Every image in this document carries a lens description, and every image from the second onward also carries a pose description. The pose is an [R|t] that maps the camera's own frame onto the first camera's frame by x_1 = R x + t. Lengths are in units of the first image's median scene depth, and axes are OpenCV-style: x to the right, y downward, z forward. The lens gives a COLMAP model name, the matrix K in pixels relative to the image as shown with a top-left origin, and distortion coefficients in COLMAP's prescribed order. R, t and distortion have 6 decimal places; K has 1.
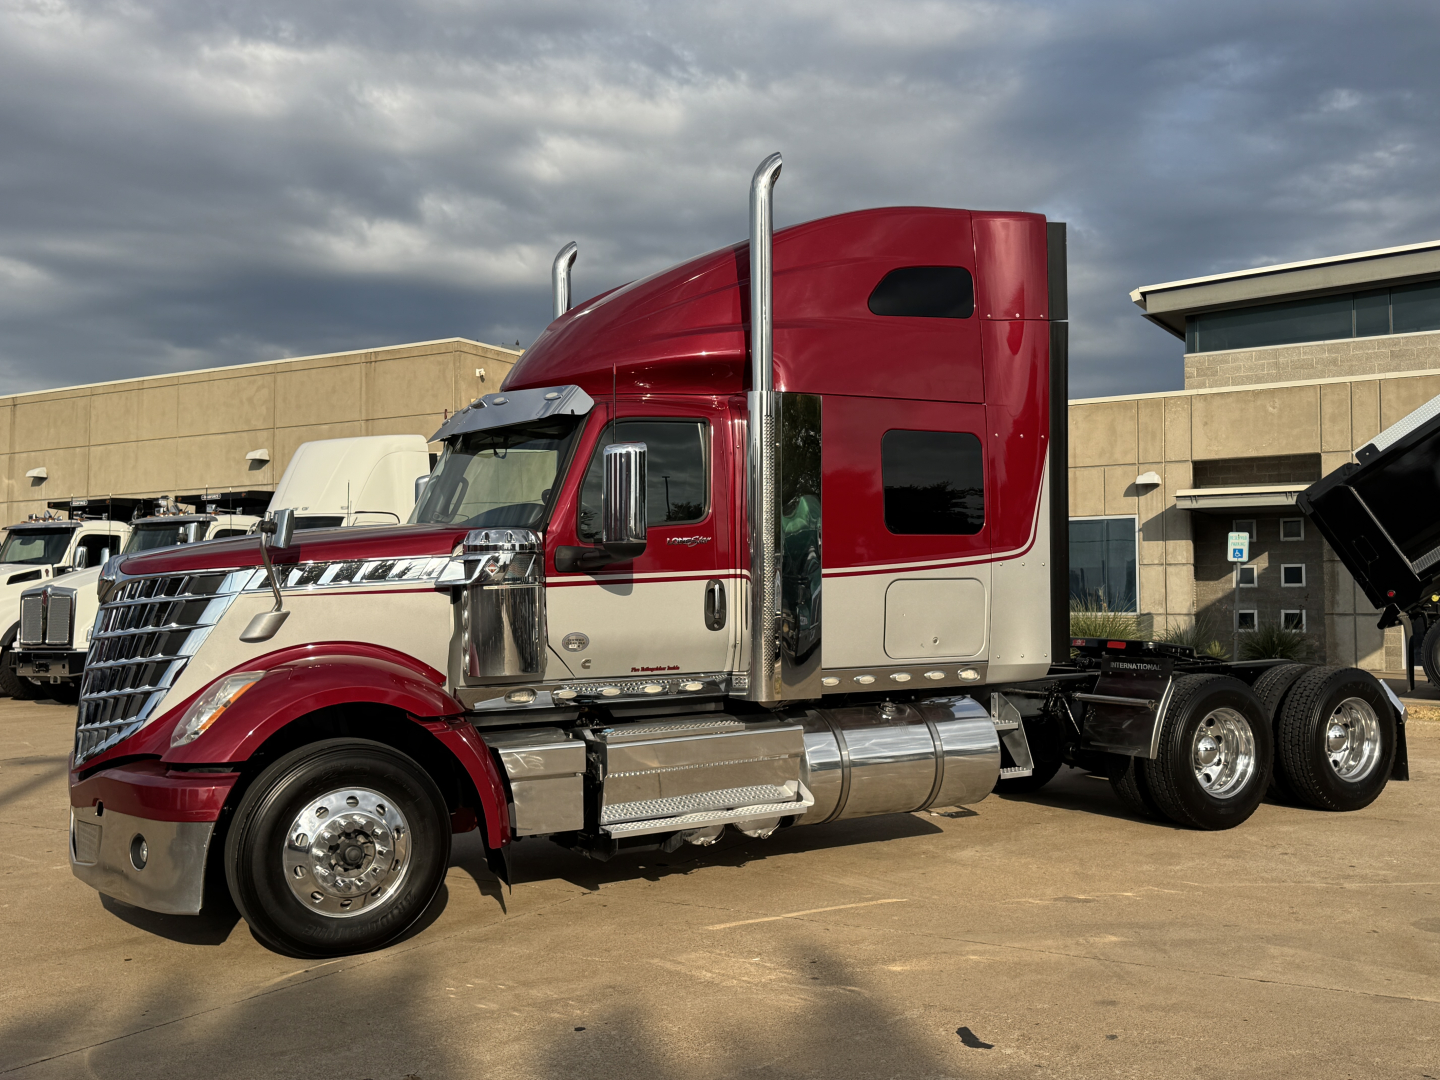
lens RADIAL K [[1468.0, 0, 708.8], [0, 1468.0, 526.2], [0, 0, 1]] dist [0.020791, 0.000000]
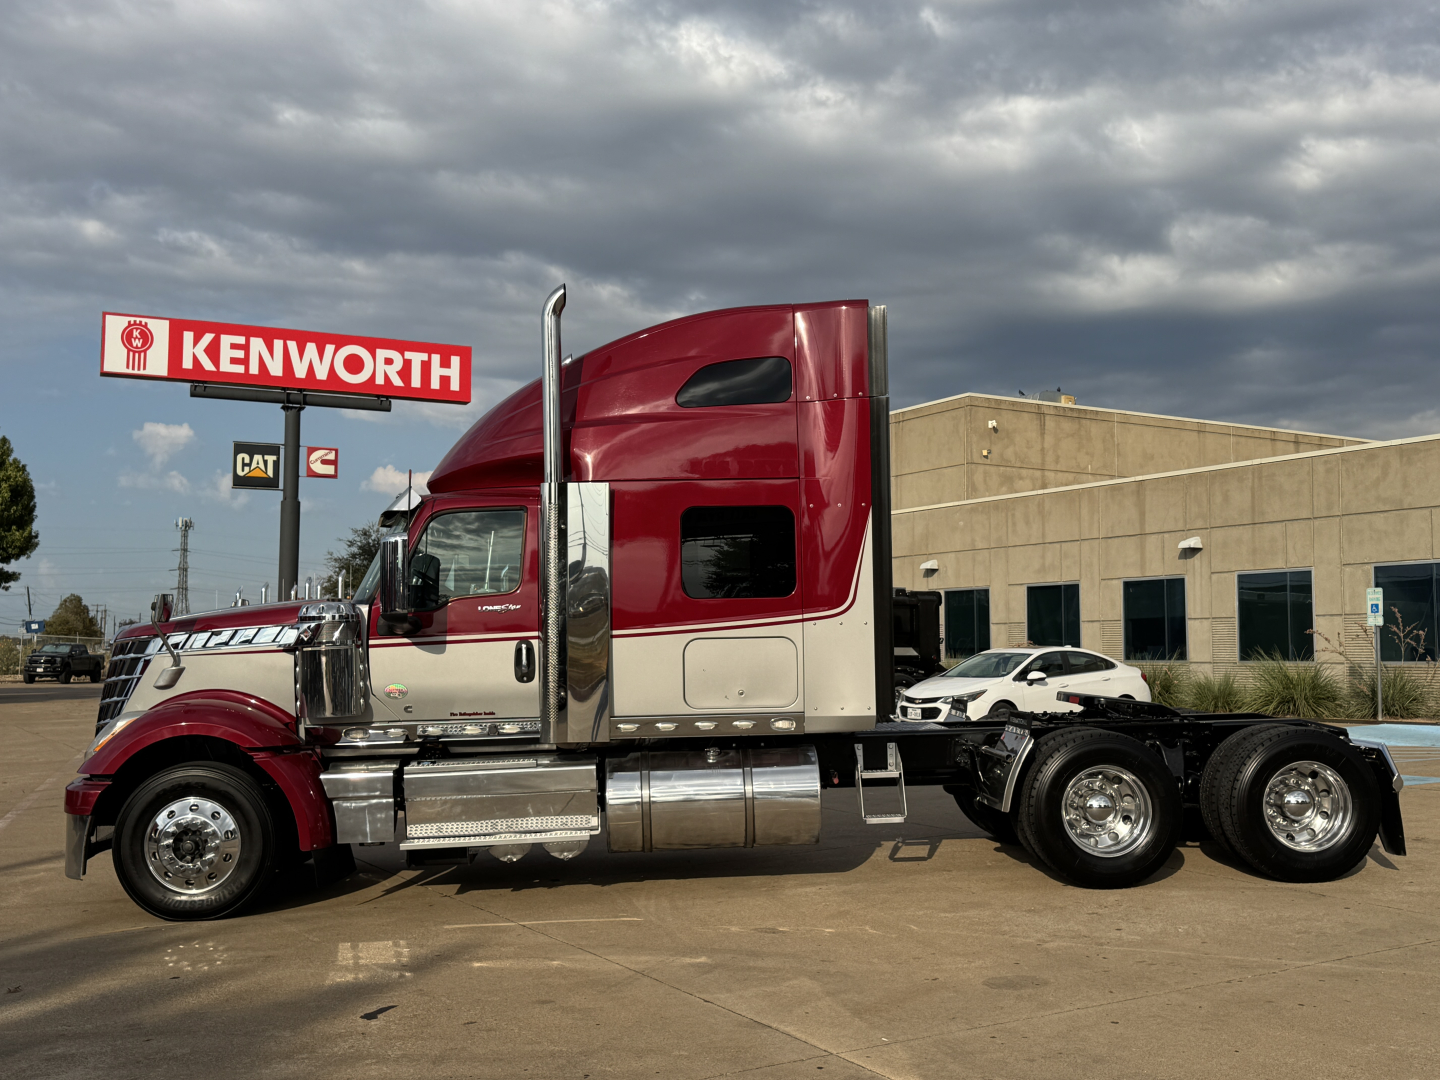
lens RADIAL K [[1439.4, 0, 708.0], [0, 1439.4, 540.3], [0, 0, 1]] dist [0.077462, 0.000000]
pose [[0.883888, -0.034275, -0.466442, 0.625614], [0.025602, 0.999362, -0.024922, -0.010927], [0.466998, 0.010086, 0.884201, 0.021754]]
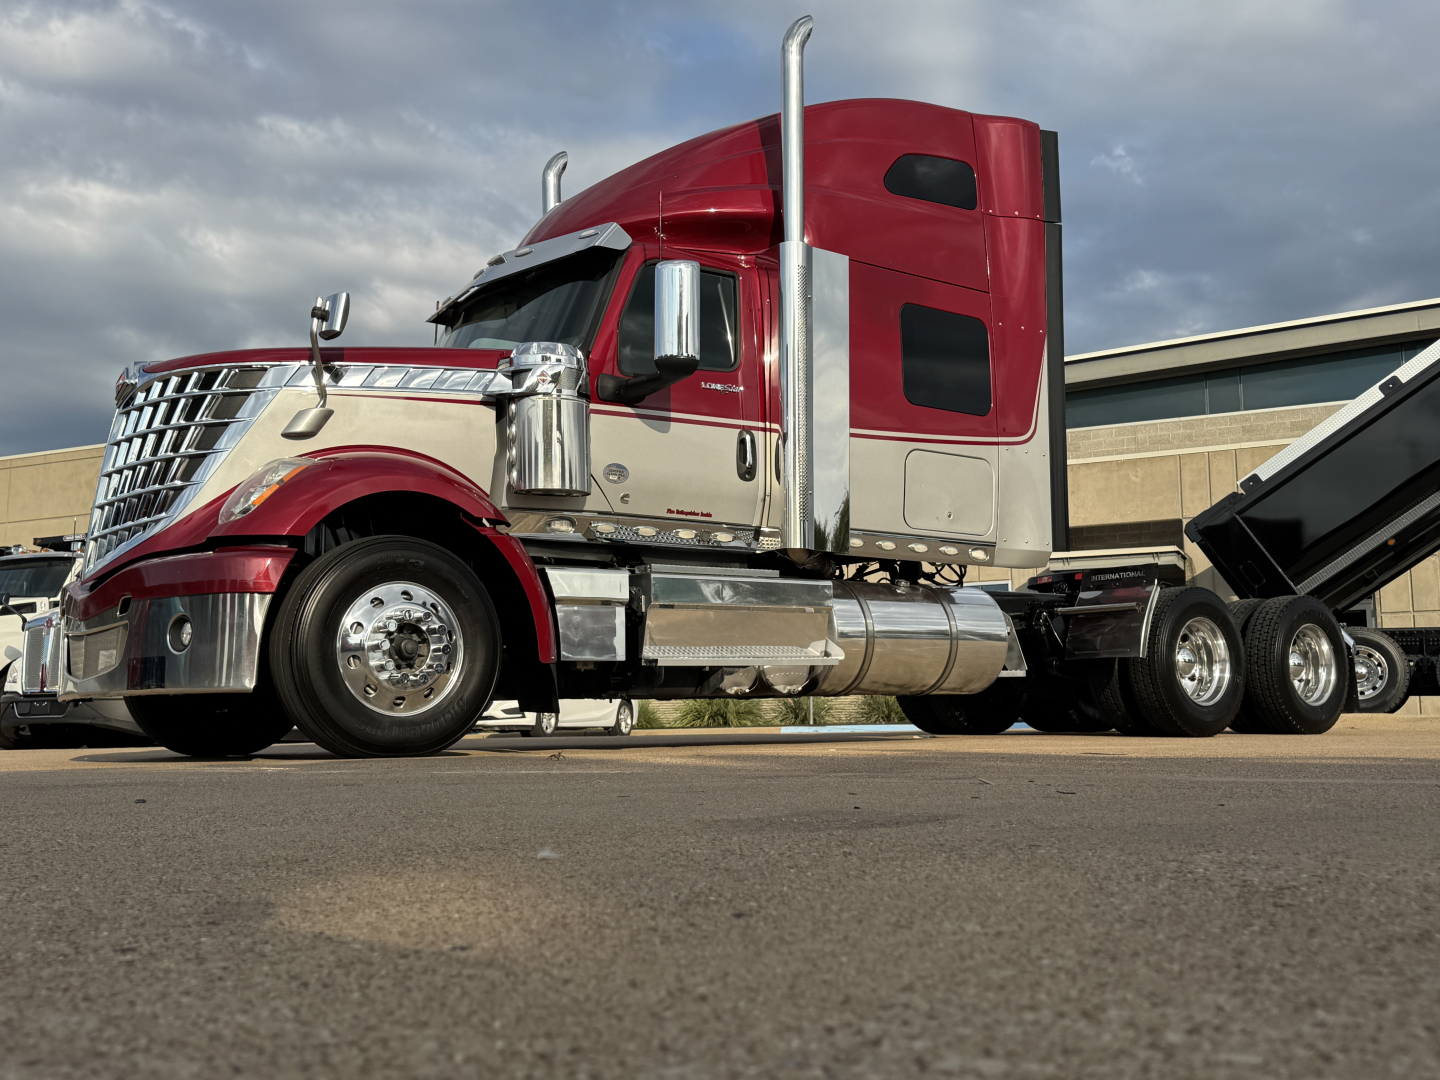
lens RADIAL K [[1468.0, 0, 705.7], [0, 1468.0, 547.8], [0, 0, 1]] dist [0.020791, 0.000000]
pose [[0.992815, 0.015827, 0.118604, -0.125602], [-0.005511, 0.996210, -0.086803, 0.182140], [-0.119528, 0.085525, 0.989140, 0.028607]]
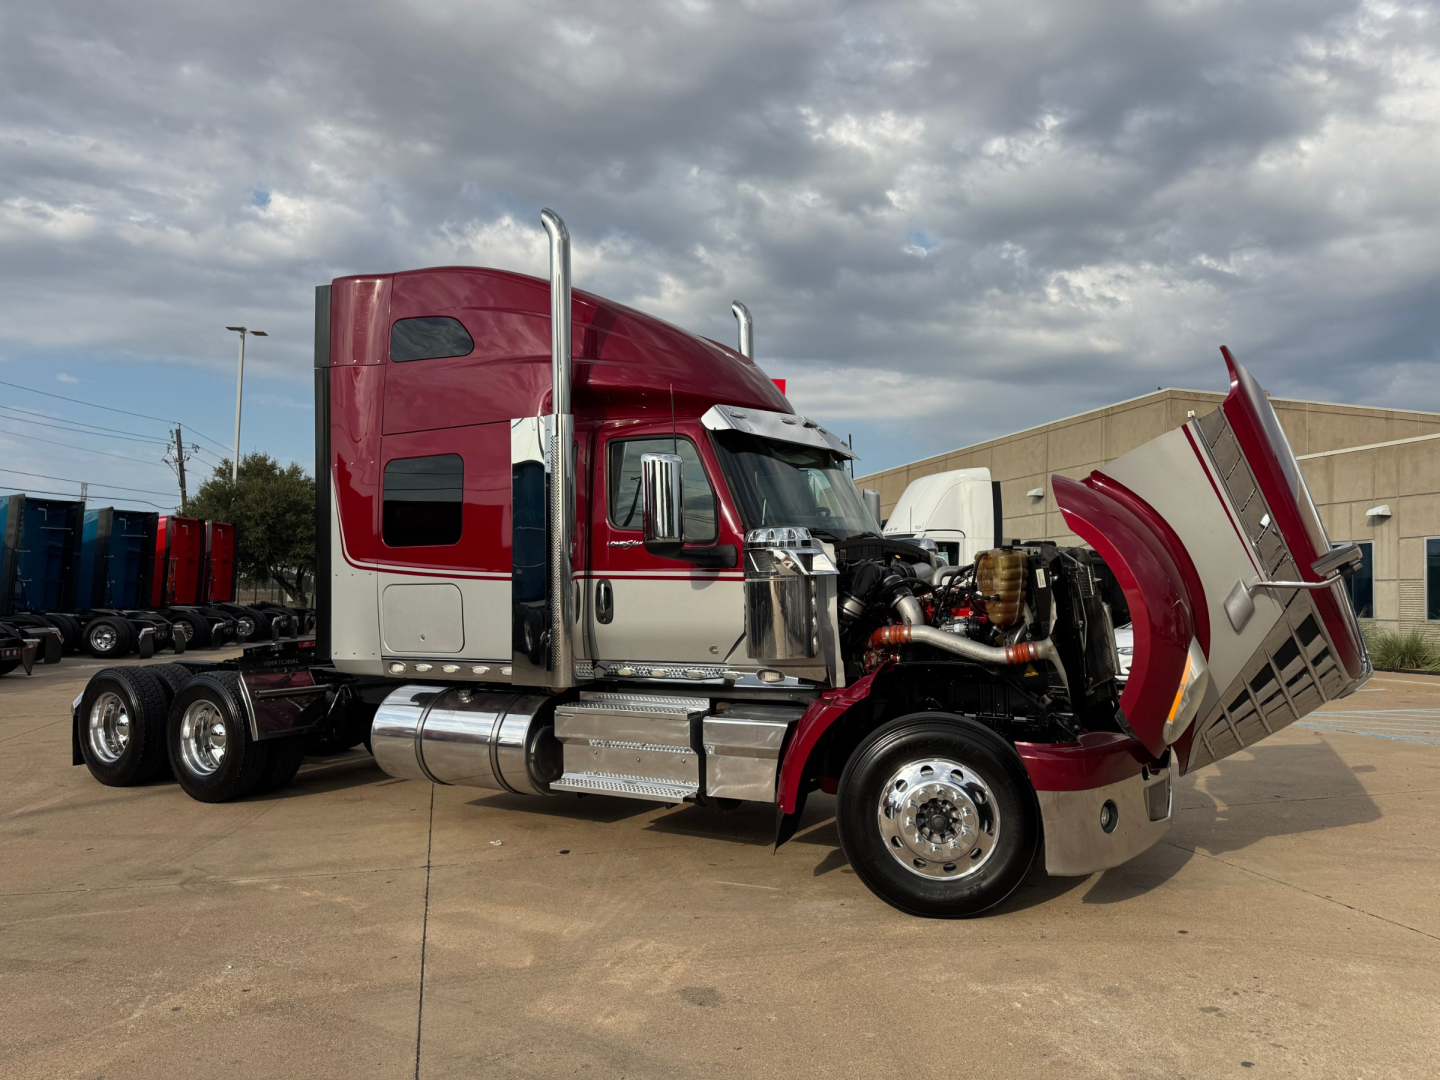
lens RADIAL K [[1016.6, 0, 728.2], [0, 1016.6, 550.3], [0, 0, 1]] dist [0.015597, -0.026381]
pose [[0.743773, -0.020234, -0.668126, 0.534635], [0.021430, 0.999750, -0.006421, 0.022141], [0.668089, -0.009542, 0.744020, 0.531470]]
